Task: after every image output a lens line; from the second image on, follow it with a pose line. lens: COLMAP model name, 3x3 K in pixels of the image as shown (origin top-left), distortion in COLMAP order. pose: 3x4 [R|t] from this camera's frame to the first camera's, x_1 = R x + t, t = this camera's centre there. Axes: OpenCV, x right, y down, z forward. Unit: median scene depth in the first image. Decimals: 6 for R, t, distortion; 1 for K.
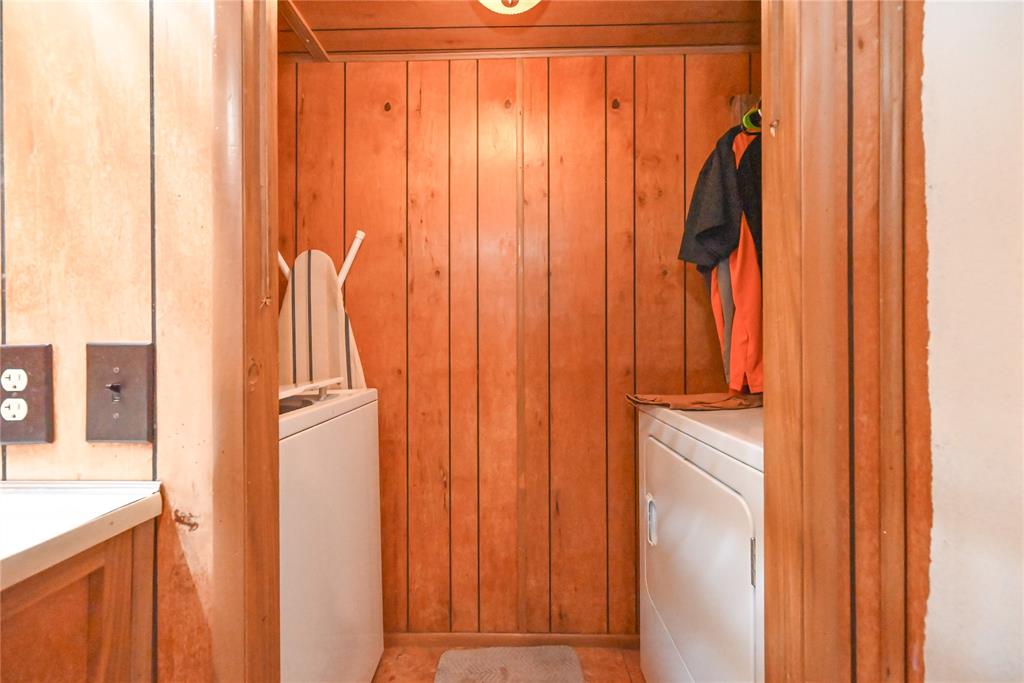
lens RADIAL K [[396.7, 0, 514.2], [0, 396.7, 346.0], [0, 0, 1]] dist [-0.002109, -0.000279]
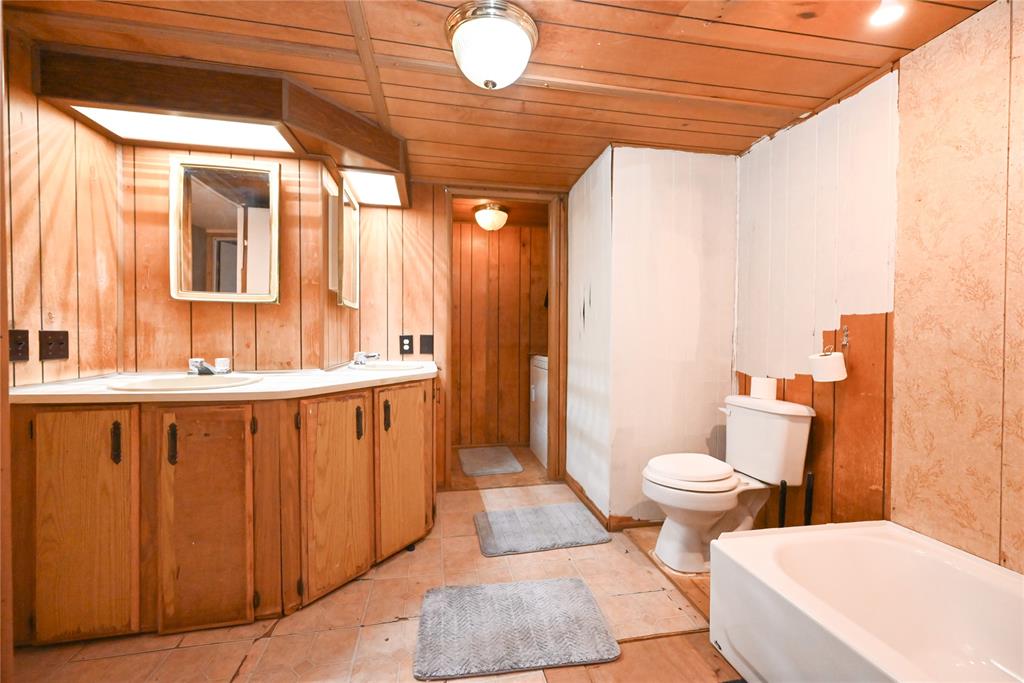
lens RADIAL K [[396.7, 0, 514.2], [0, 396.7, 346.0], [0, 0, 1]] dist [-0.002109, -0.000279]
pose [[0.978661, 0.003257, 0.205454, -0.364579], [-0.009731, 0.999487, 0.030508, -0.011143], [-0.205250, -0.031856, 0.978191, -1.667250]]
